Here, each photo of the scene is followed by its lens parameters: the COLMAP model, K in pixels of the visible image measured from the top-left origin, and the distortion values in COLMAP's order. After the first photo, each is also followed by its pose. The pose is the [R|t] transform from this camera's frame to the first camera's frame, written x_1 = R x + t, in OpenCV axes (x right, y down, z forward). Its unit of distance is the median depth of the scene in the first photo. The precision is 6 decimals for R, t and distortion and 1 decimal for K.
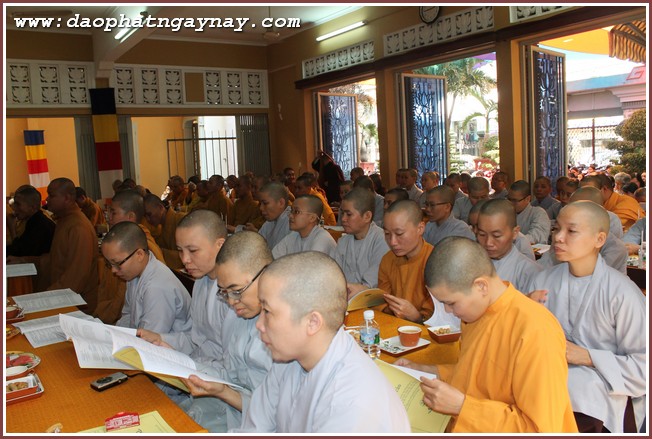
lens RADIAL K [[525.9, 0, 326.0], [0, 525.9, 219.5], [0, 0, 1]] dist [-0.168228, 0.139307]
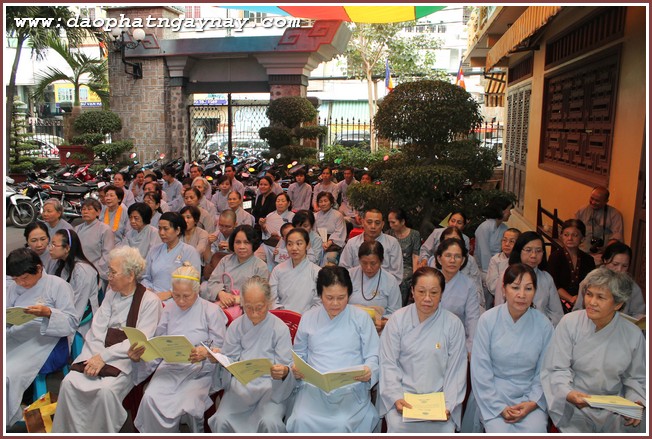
lens RADIAL K [[525.9, 0, 326.0], [0, 525.9, 219.5], [0, 0, 1]] dist [-0.168228, 0.139307]
pose [[0.715628, -0.069707, 0.694995, 0.077065], [0.037146, 0.997398, 0.061788, -0.048948], [-0.697493, -0.018401, 0.716355, 0.299696]]
